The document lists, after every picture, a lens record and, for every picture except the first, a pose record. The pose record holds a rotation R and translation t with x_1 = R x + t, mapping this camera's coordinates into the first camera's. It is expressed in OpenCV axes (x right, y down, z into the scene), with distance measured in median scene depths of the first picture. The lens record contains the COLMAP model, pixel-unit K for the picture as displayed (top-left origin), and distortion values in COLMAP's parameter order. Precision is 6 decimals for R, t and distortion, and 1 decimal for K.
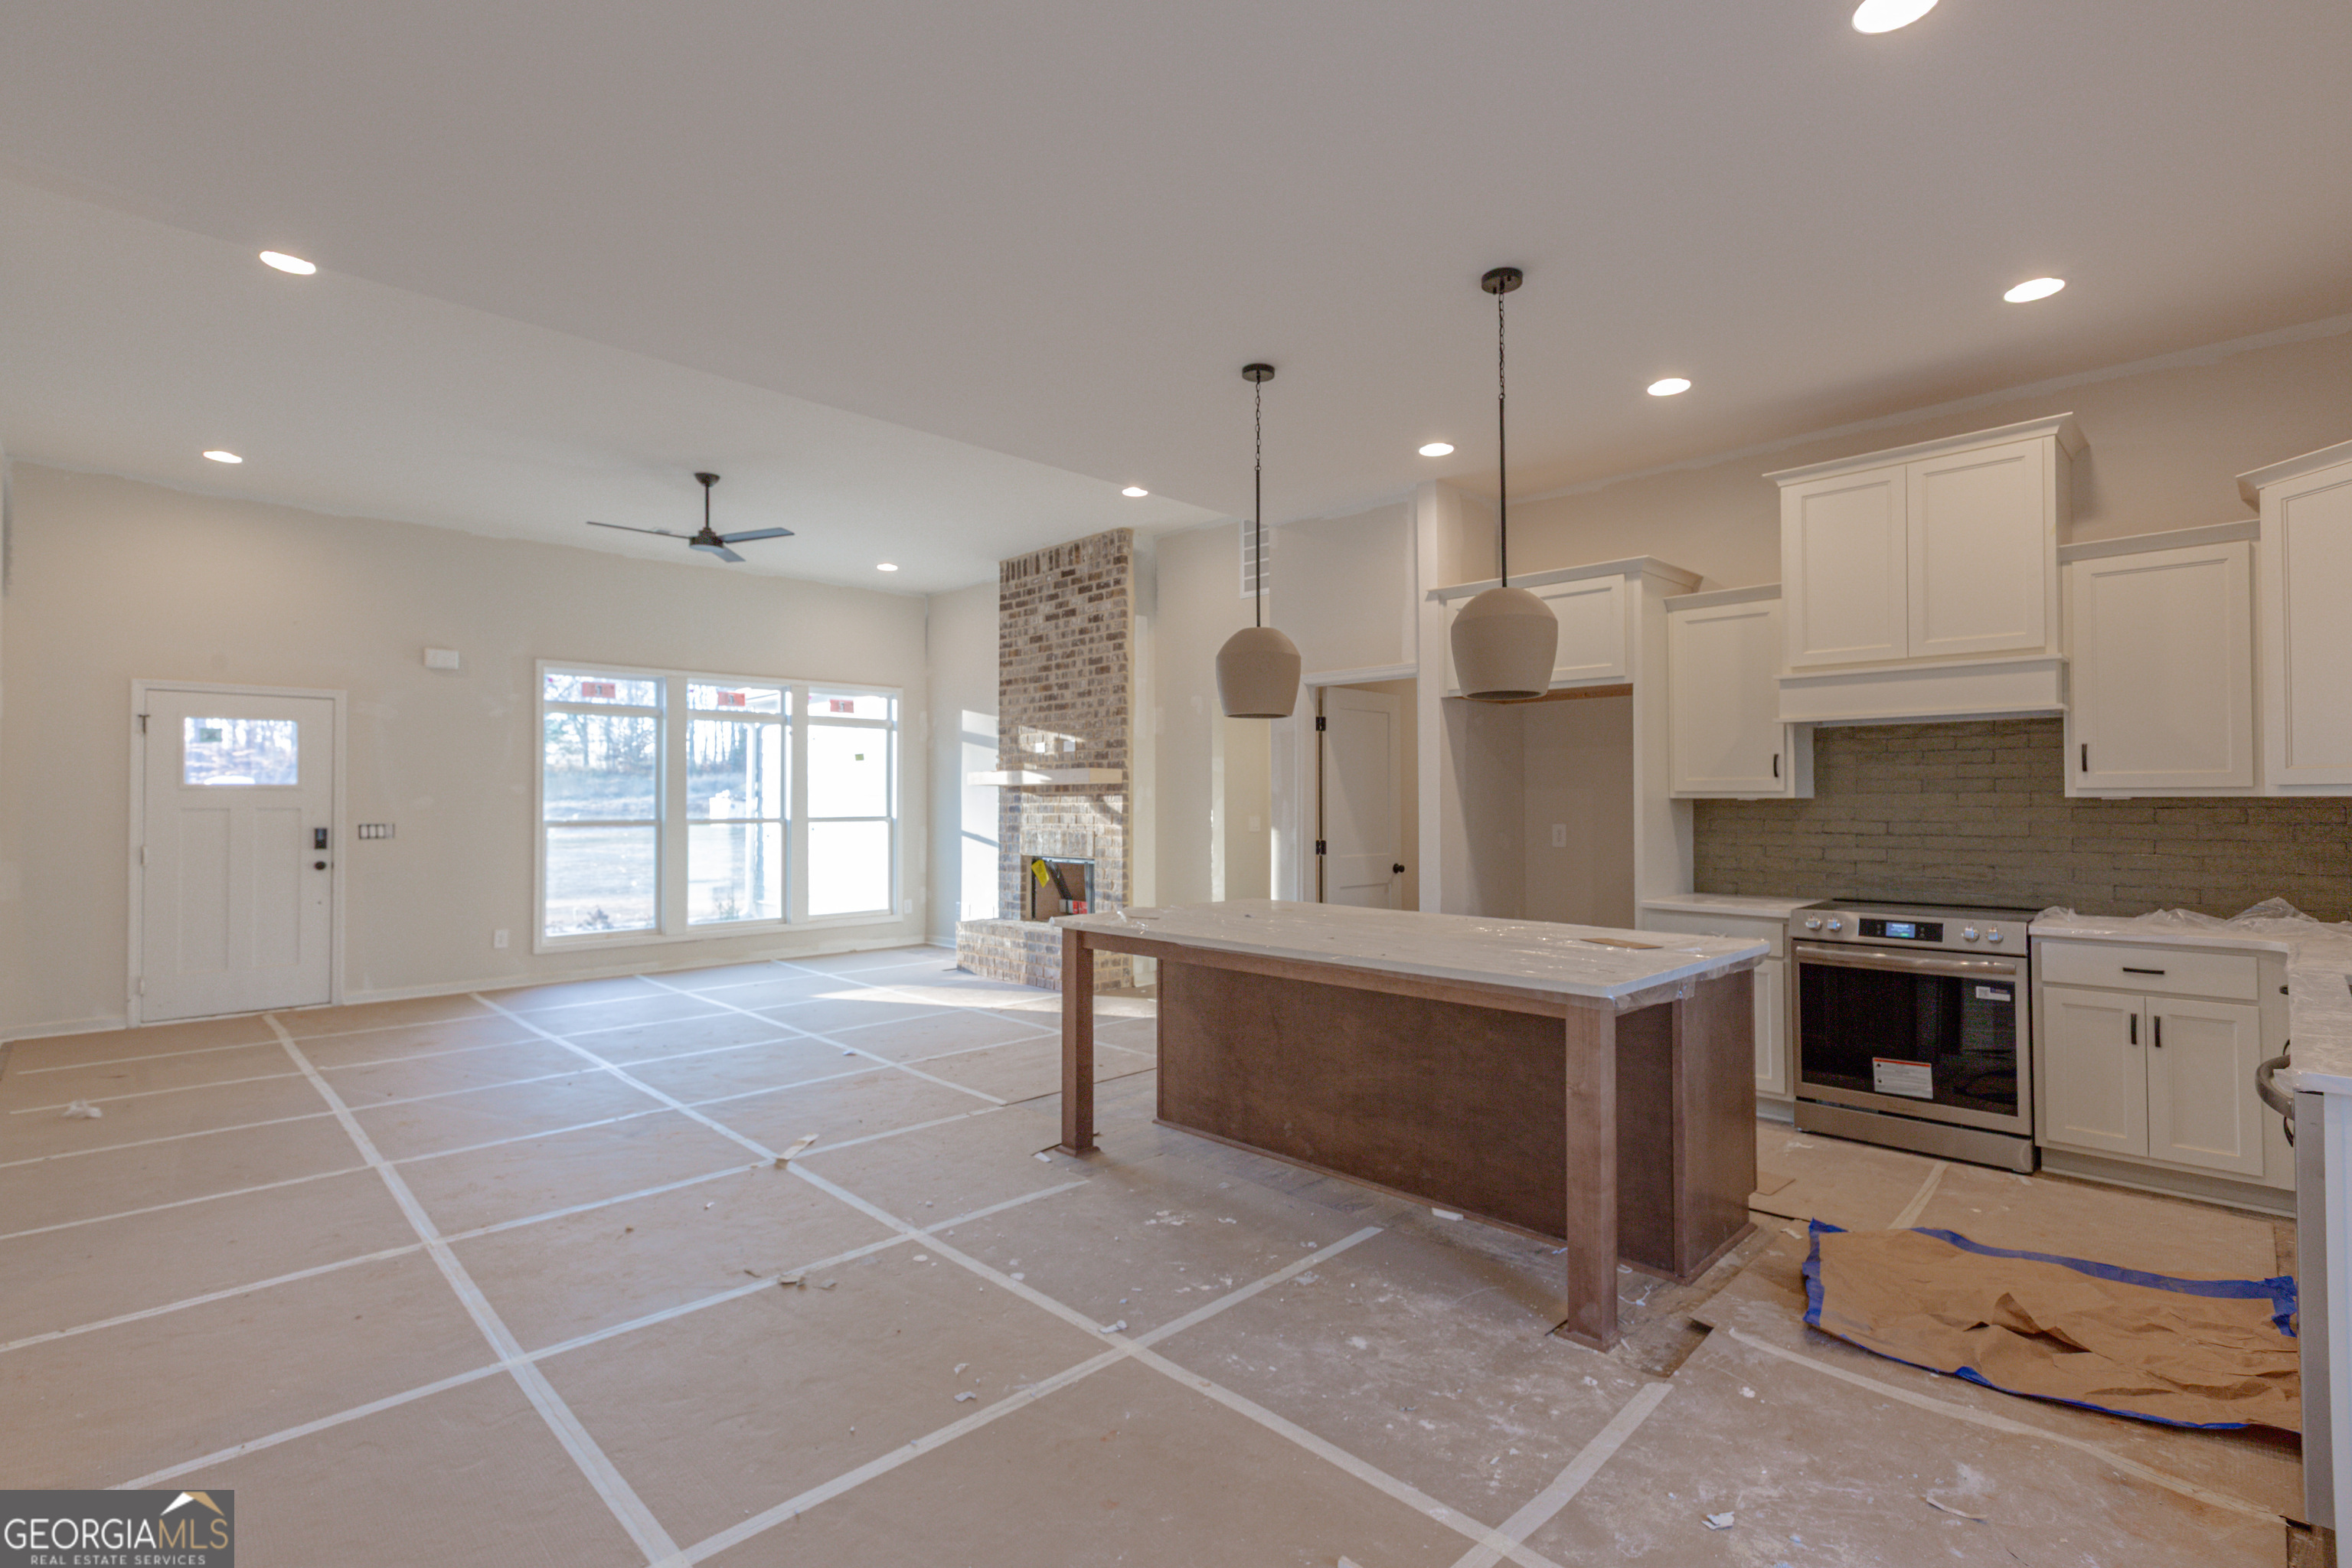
lens RADIAL K [[1069.8, 0, 1164.5], [0, 1069.8, 784.3], [0, 0, 1]] dist [0.008356, -0.000672]
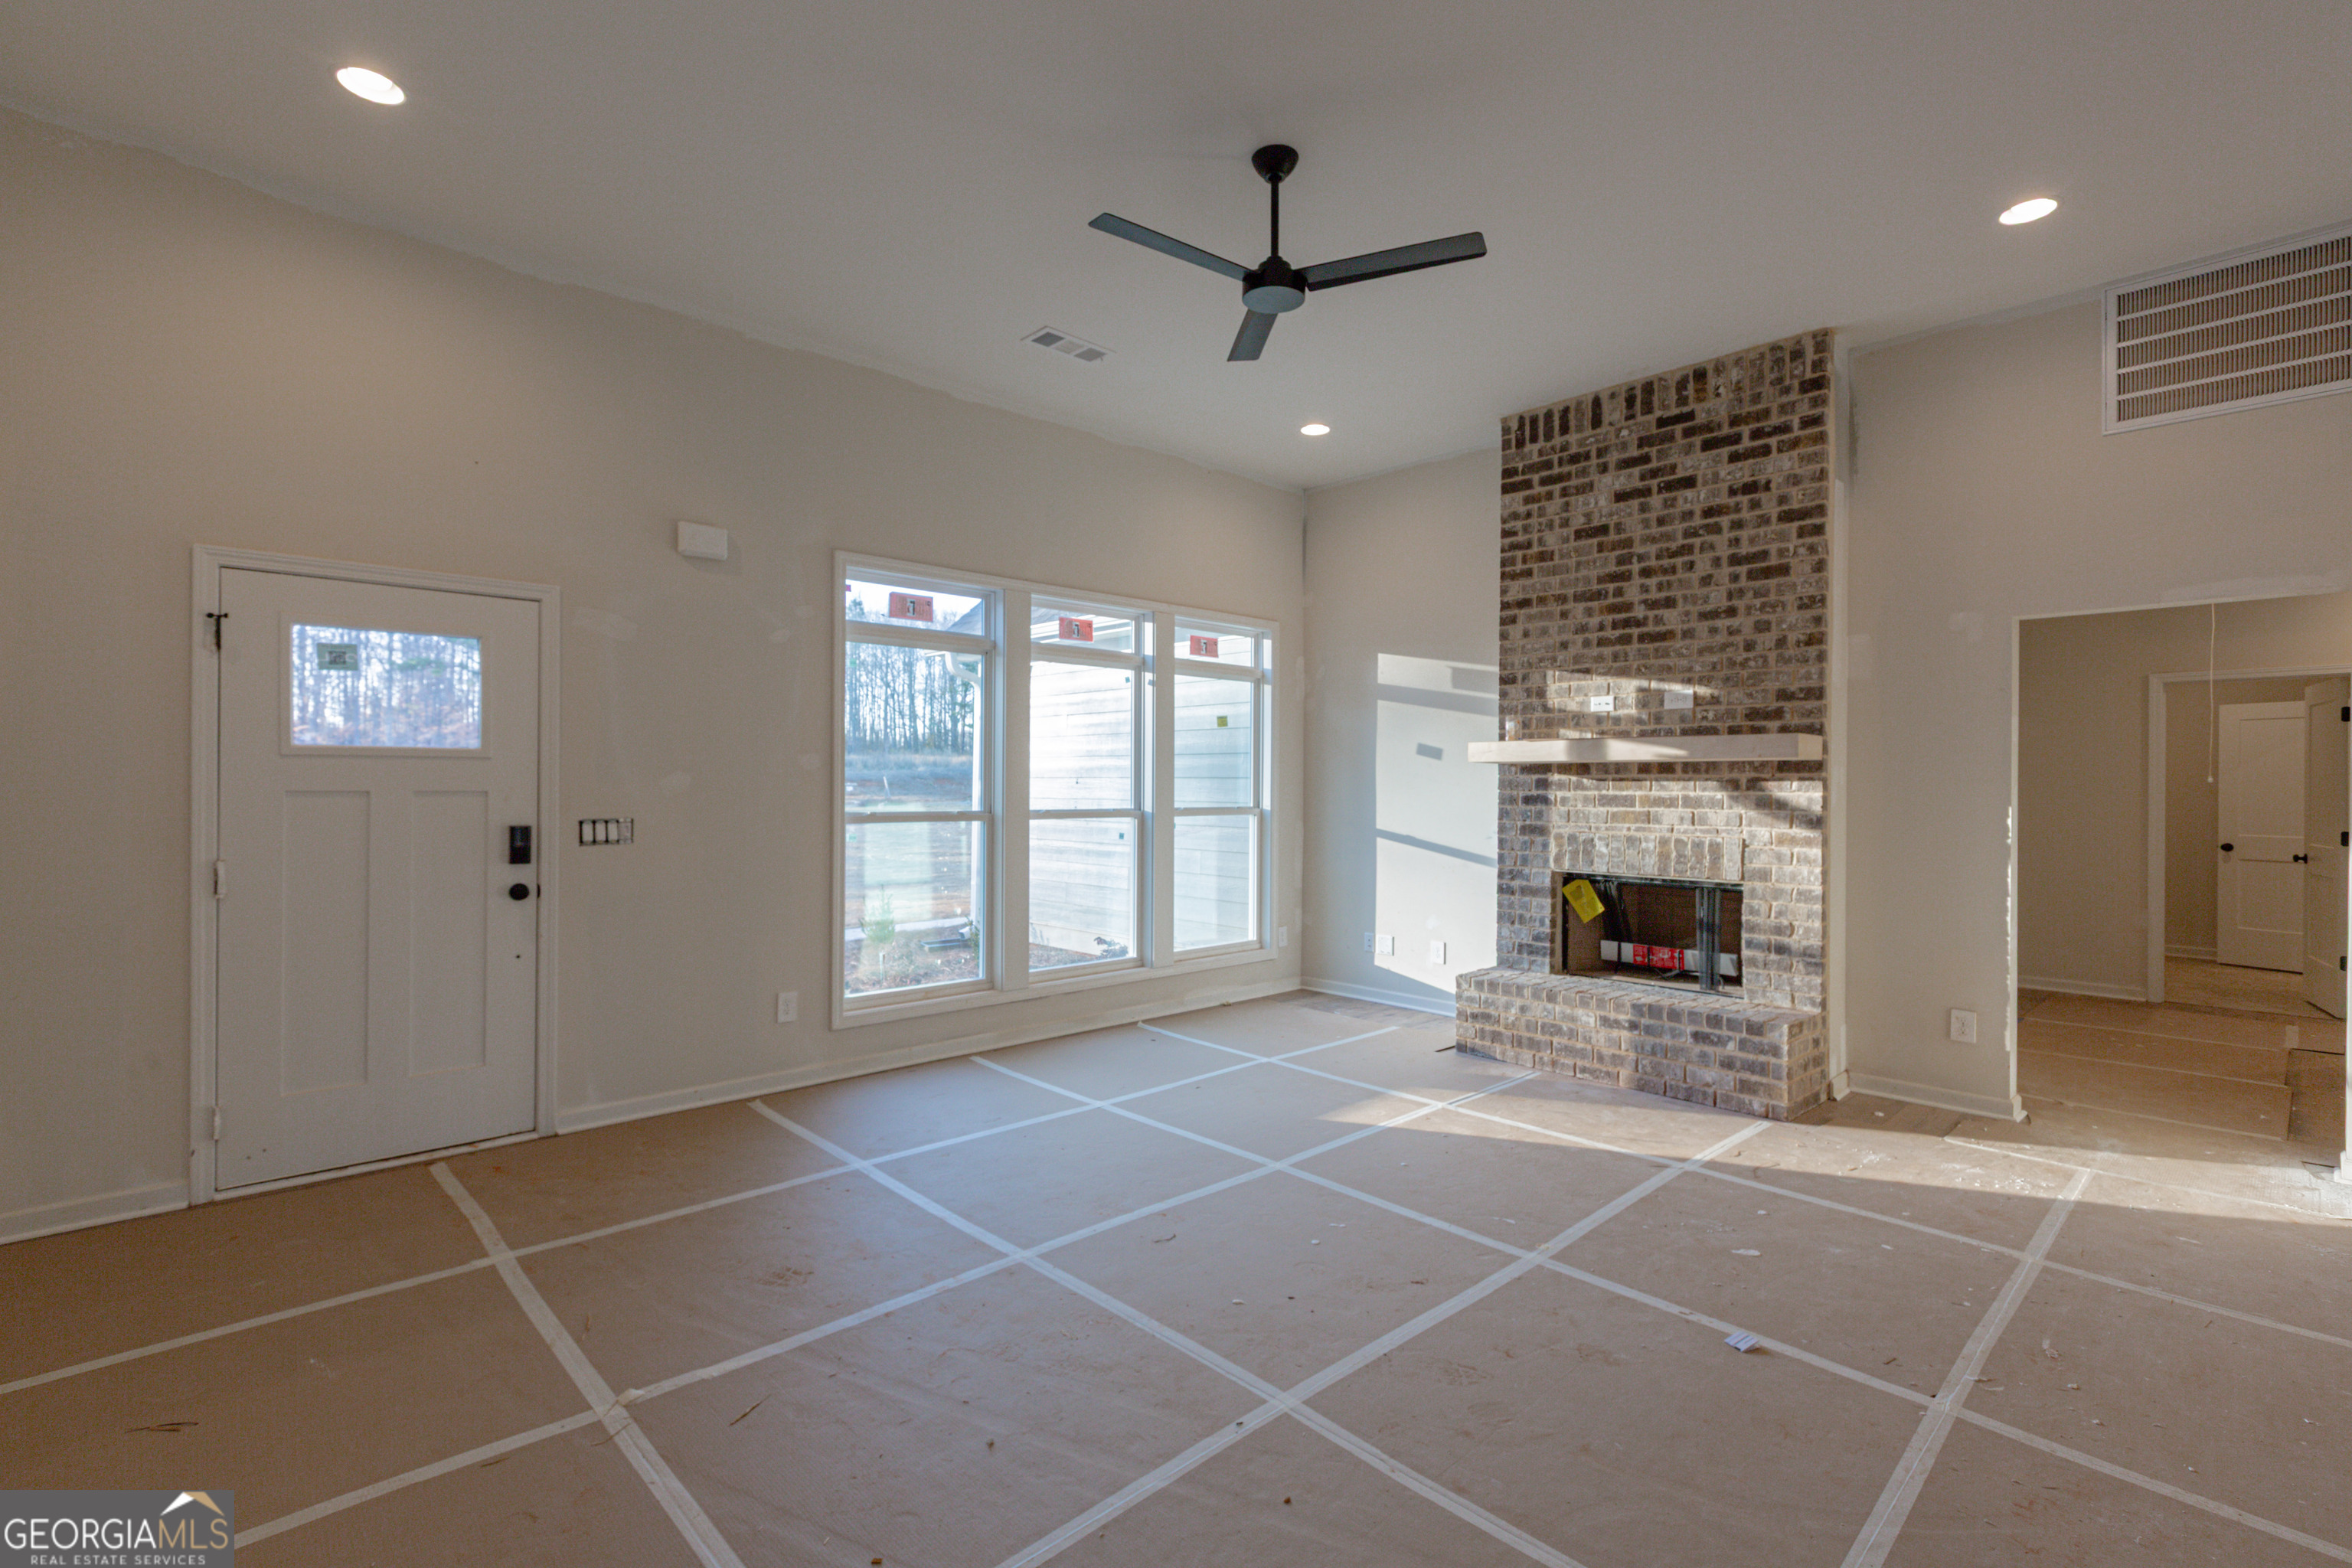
lens RADIAL K [[1069.8, 0, 1177.4], [0, 1069.8, 785.2], [0, 0, 1]] dist [0.008356, -0.000672]
pose [[0.999858, 0.008403, -0.014616, -0.361851], [-0.008168, 0.999838, 0.016062, 0.005900], [0.014749, -0.015940, 0.999764, 0.369258]]
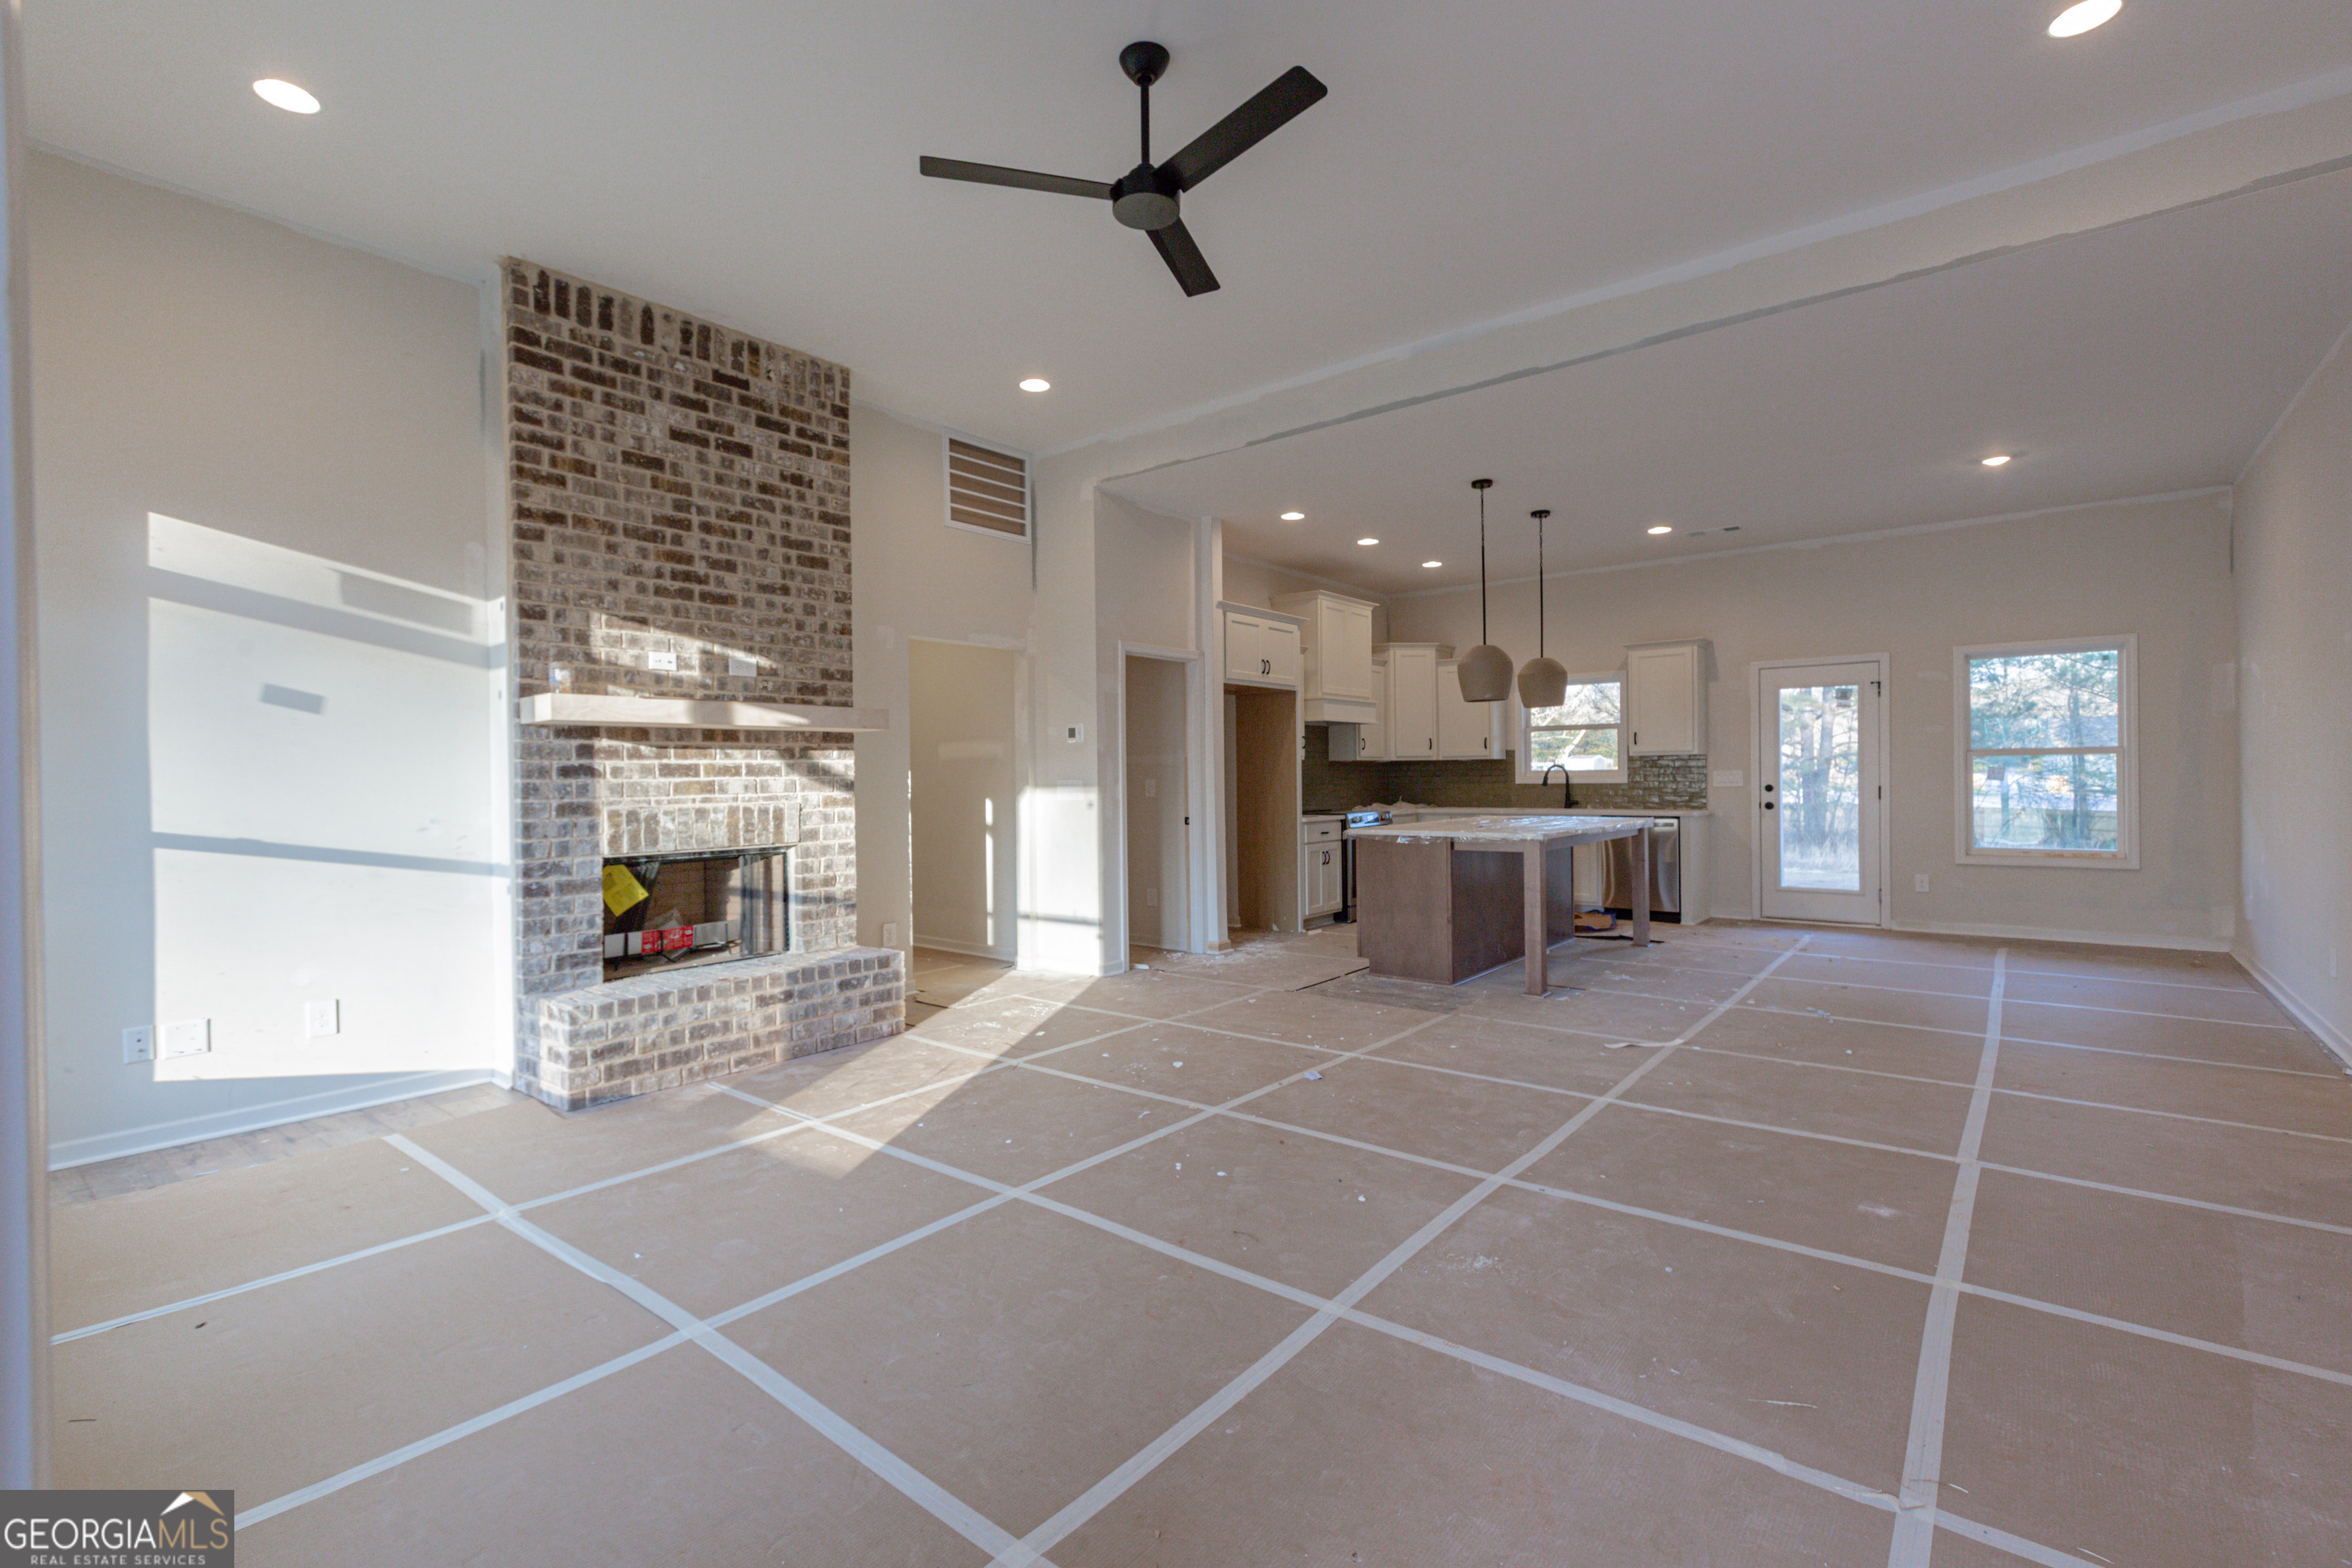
lens RADIAL K [[1069.8, 0, 1158.5], [0, 1069.8, 781.4], [0, 0, 1]] dist [0.008356, -0.000672]
pose [[-0.116282, -0.001710, 0.993215, -0.712274], [-0.004133, 0.999991, 0.001238, 0.027291], [-0.993208, -0.003961, -0.116288, 0.819462]]
